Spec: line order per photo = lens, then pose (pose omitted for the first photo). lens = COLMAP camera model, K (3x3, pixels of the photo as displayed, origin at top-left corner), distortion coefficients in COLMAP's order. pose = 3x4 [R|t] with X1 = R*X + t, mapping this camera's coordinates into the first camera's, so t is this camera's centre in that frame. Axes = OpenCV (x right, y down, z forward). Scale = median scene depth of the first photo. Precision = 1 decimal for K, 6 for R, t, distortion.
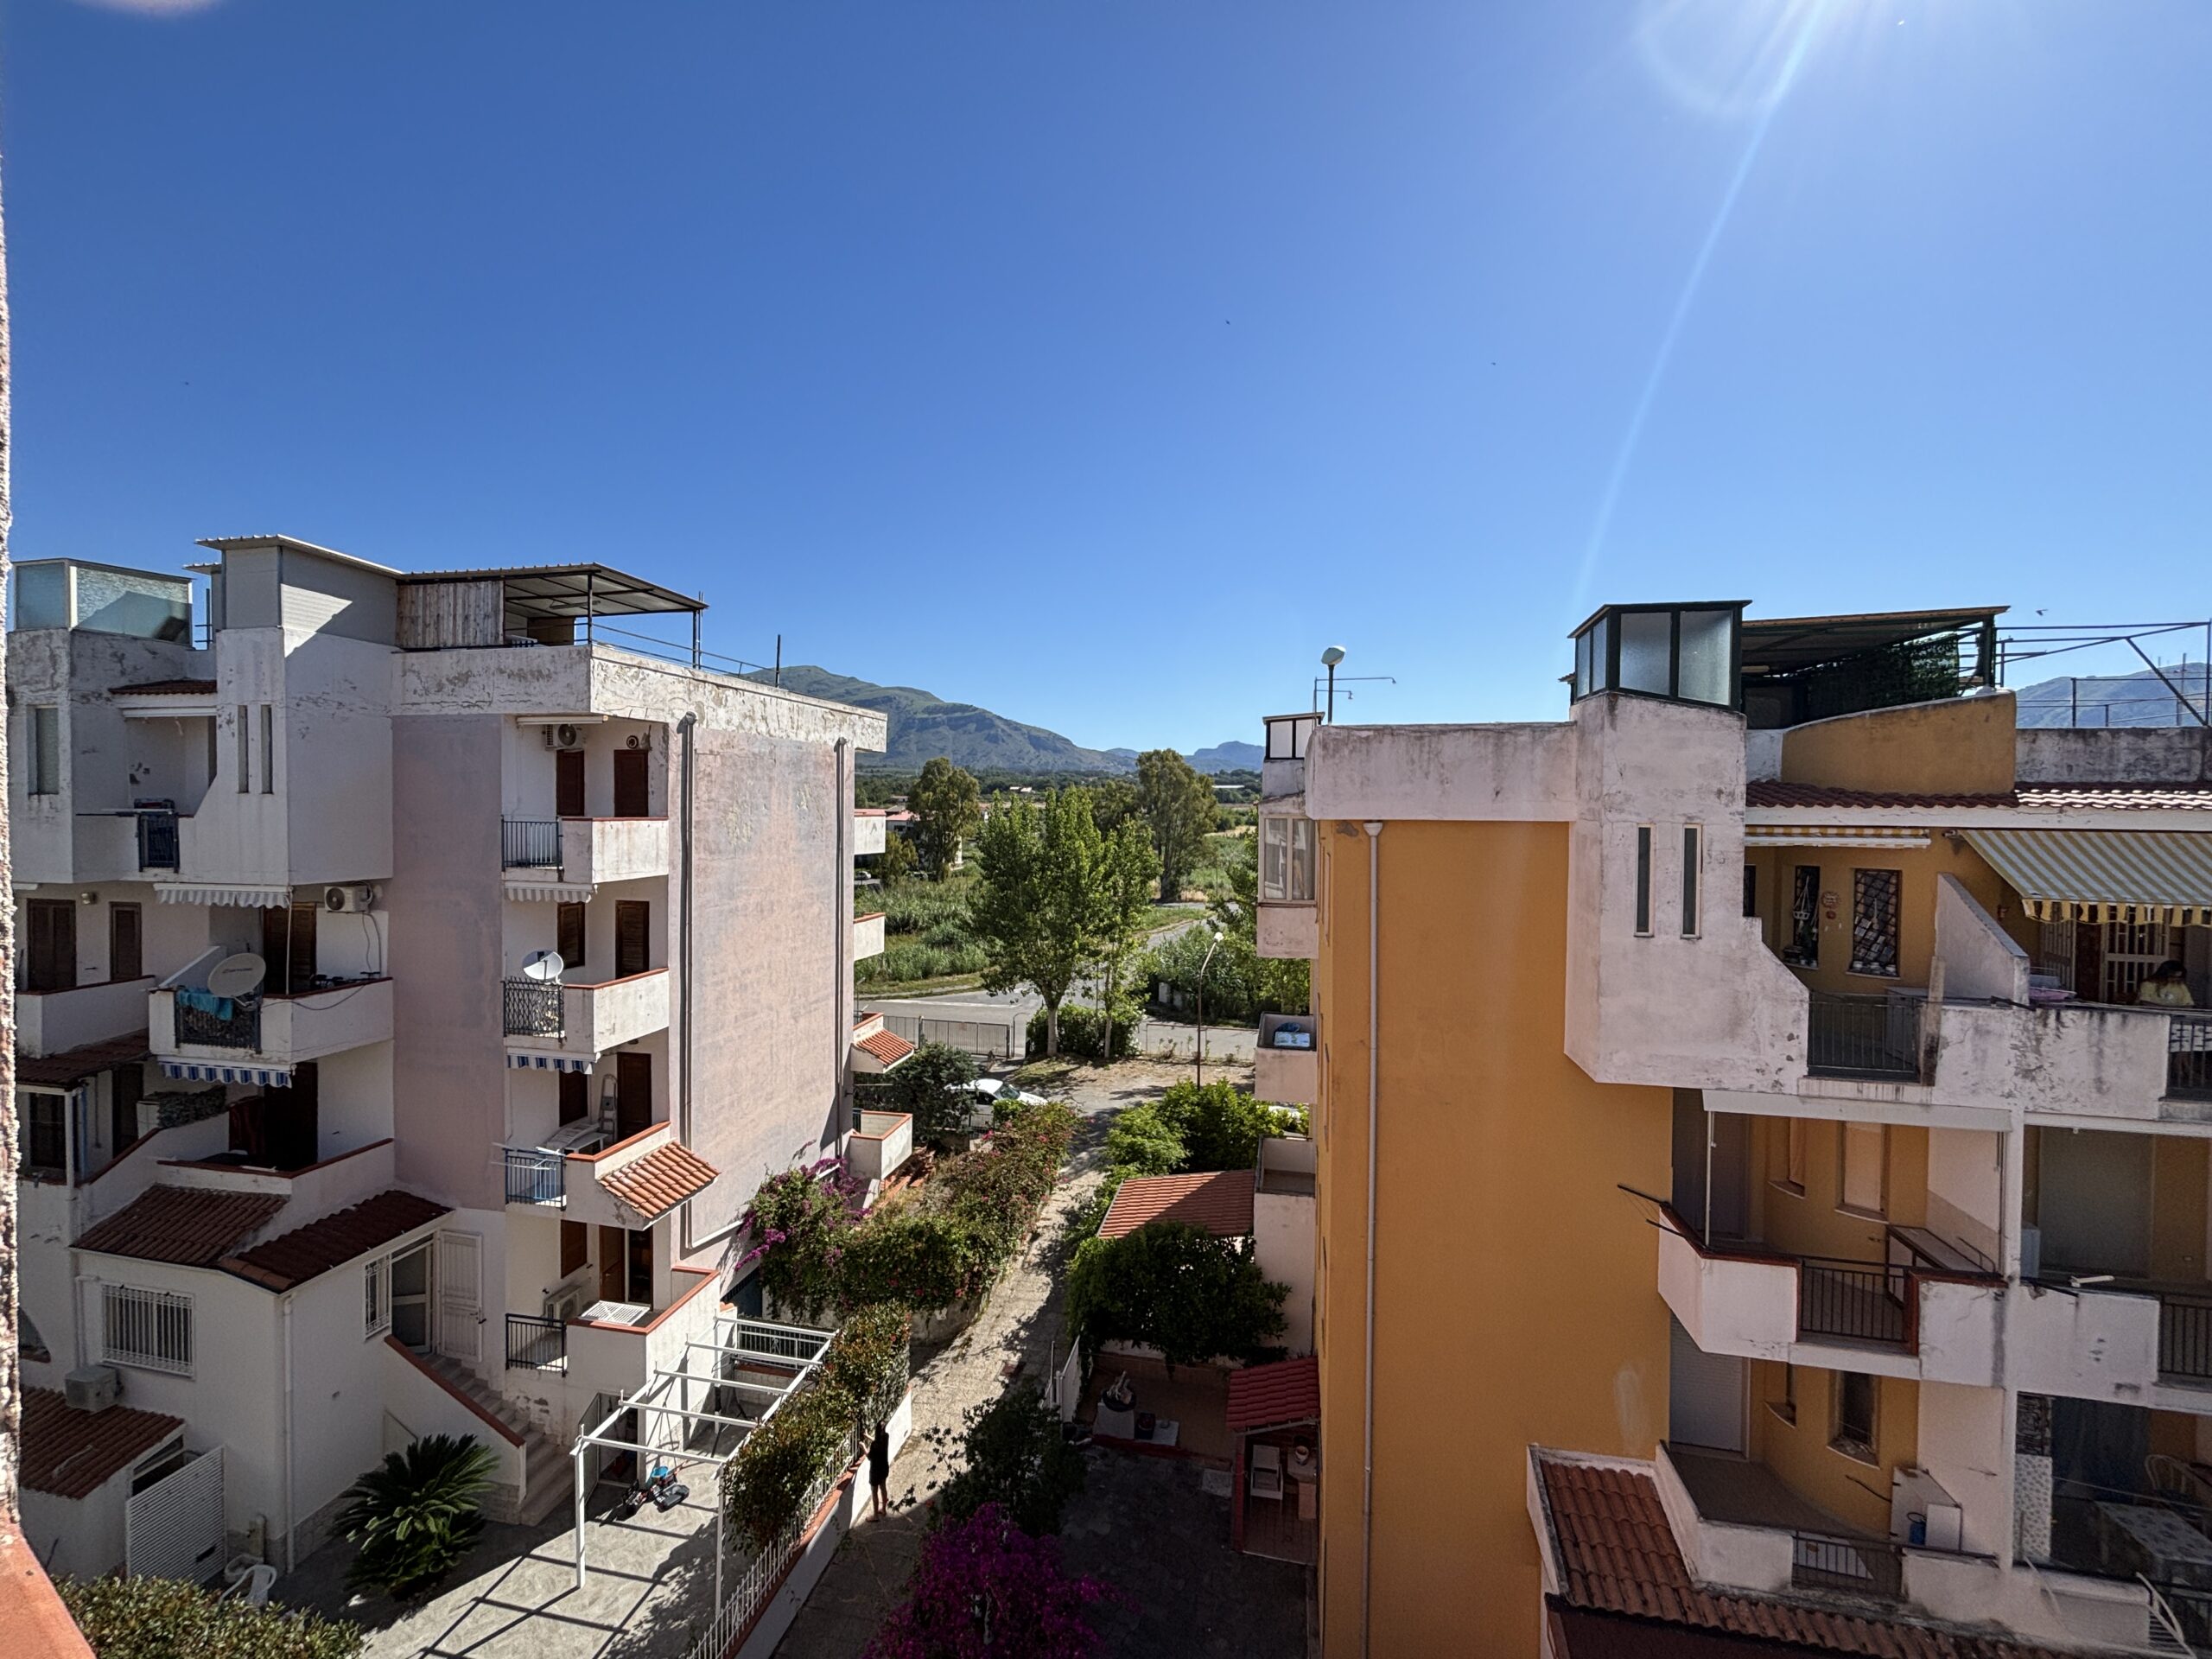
lens RADIAL K [[887.9, 0, 1107.8], [0, 887.9, 825.2], [0, 0, 1]] dist [0.001838, 0.000212]
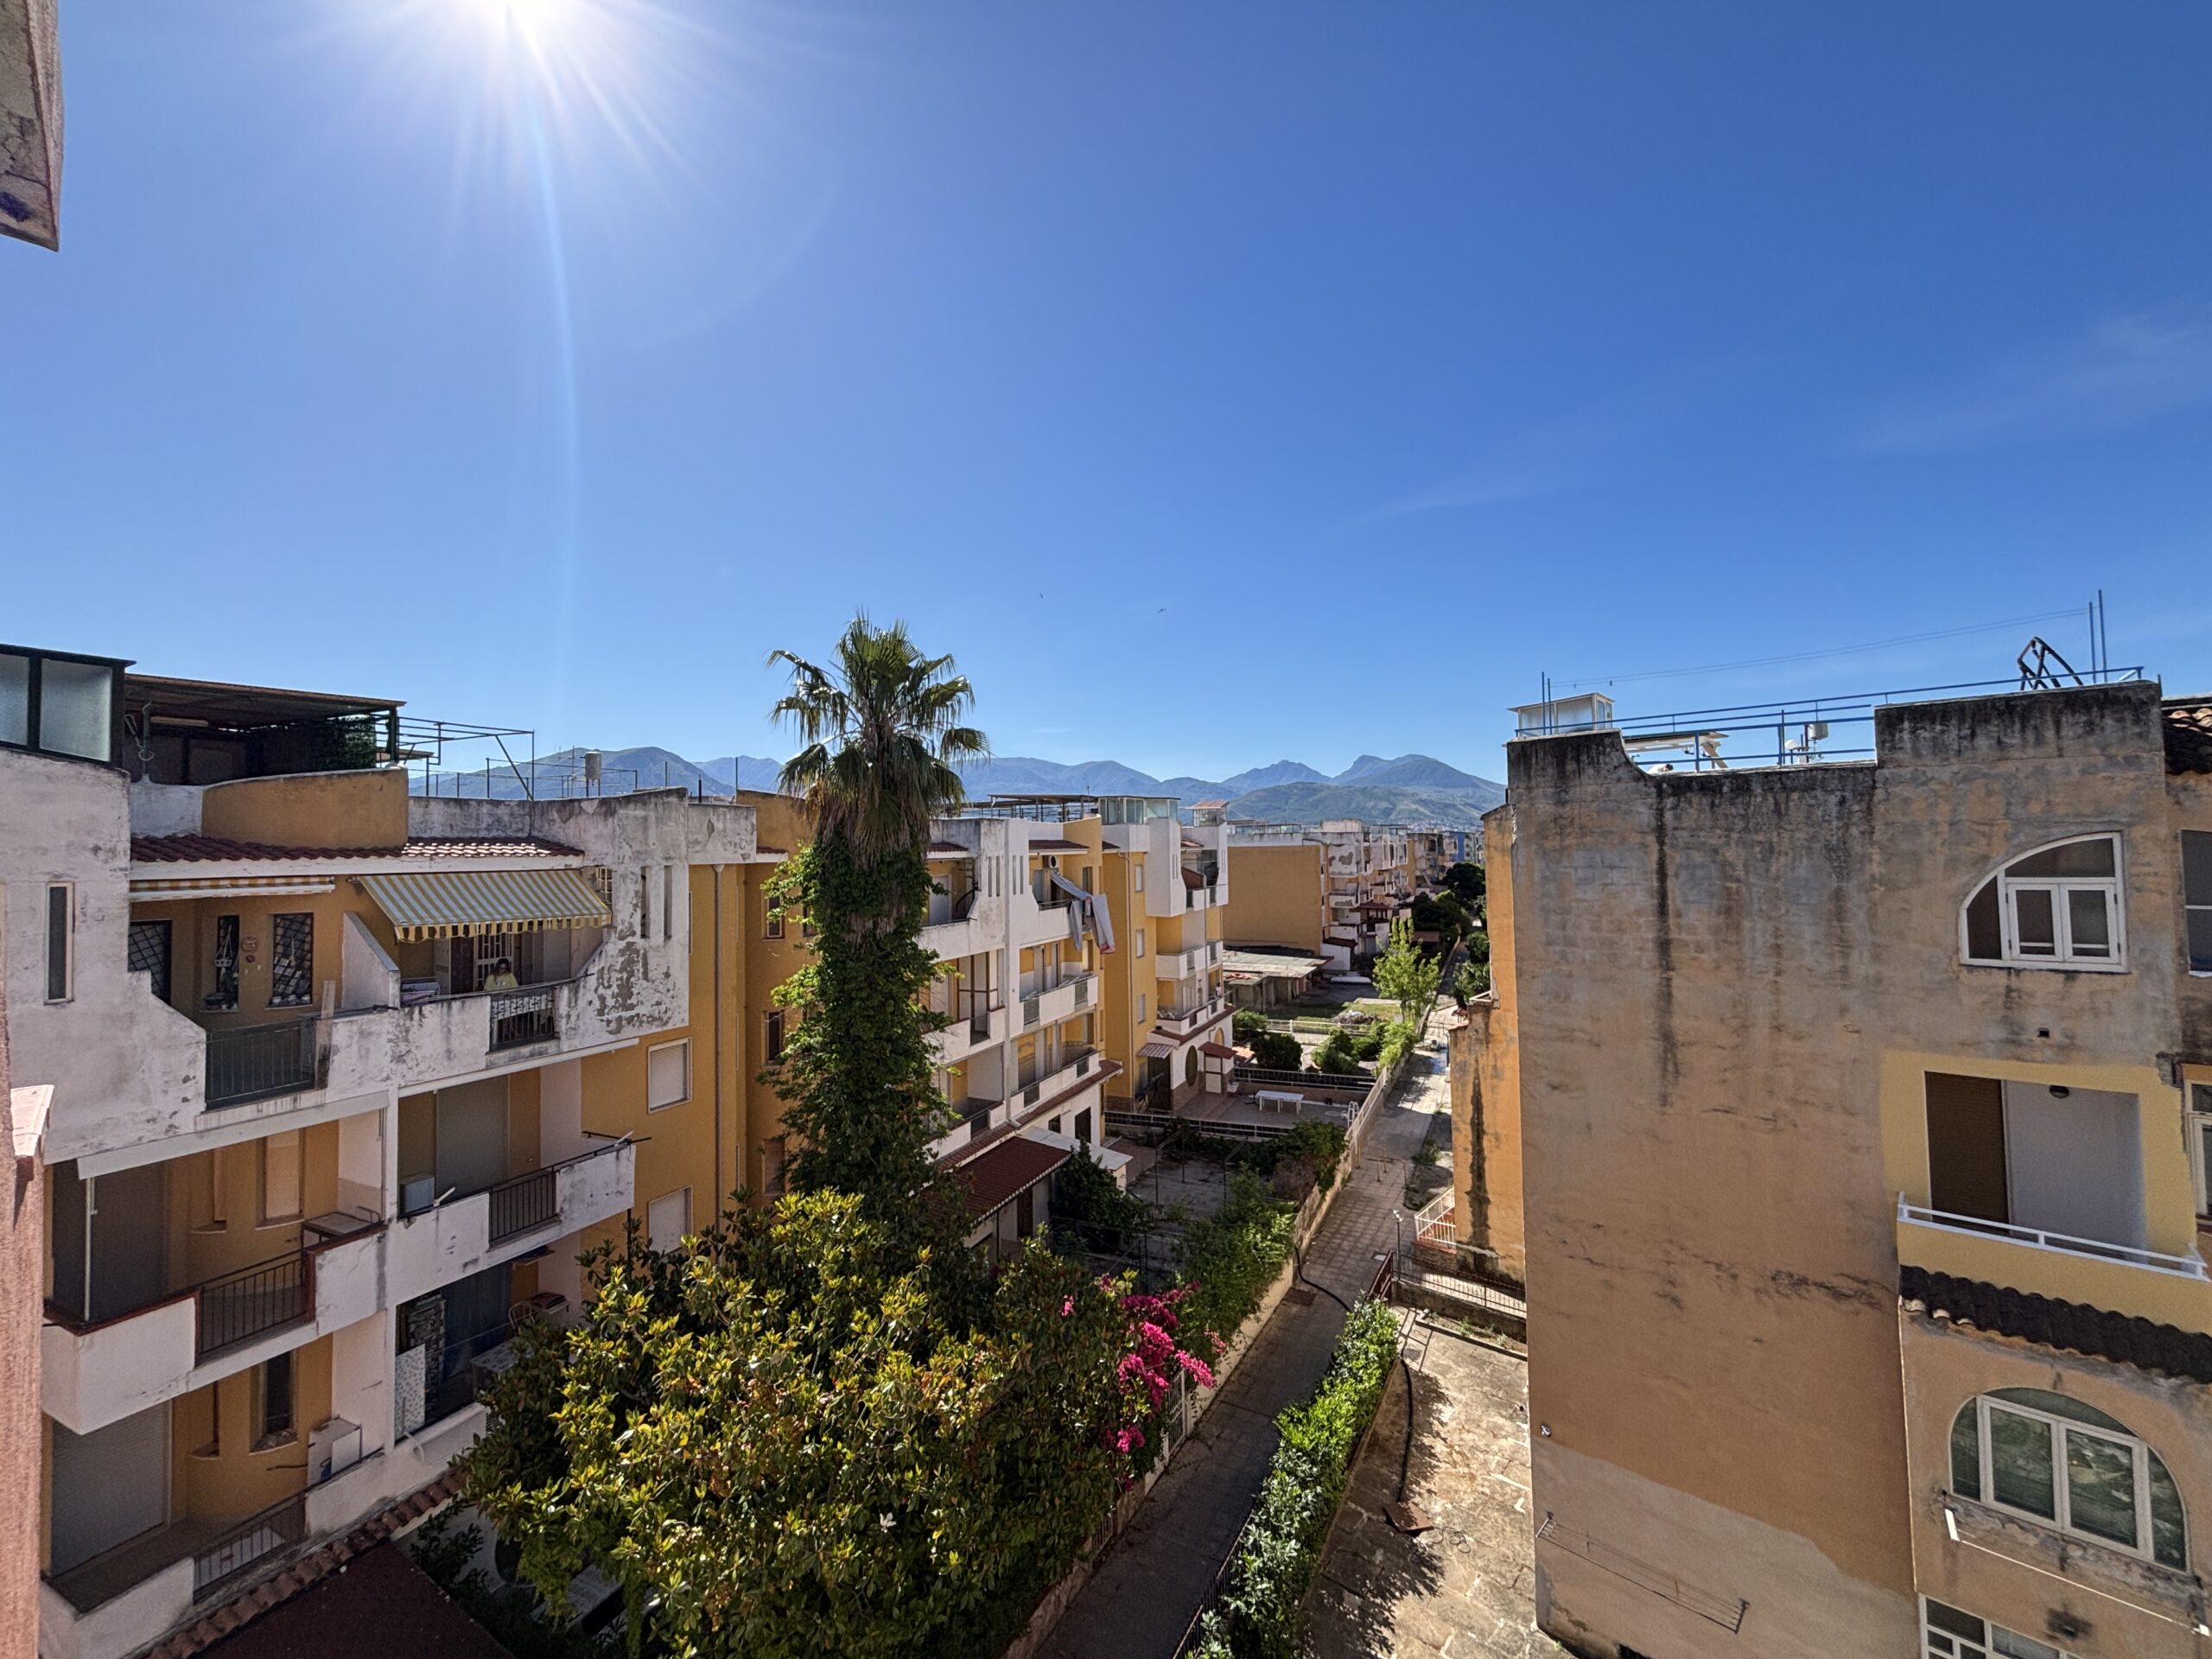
lens RADIAL K [[887.9, 0, 1092.1], [0, 887.9, 822.6], [0, 0, 1]] dist [0.001838, 0.000212]
pose [[0.227342, 0.015109, 0.973698, -0.022799], [0.039149, 0.998930, -0.024641, 0.001467], [-0.973028, 0.043721, 0.226507, -0.300242]]
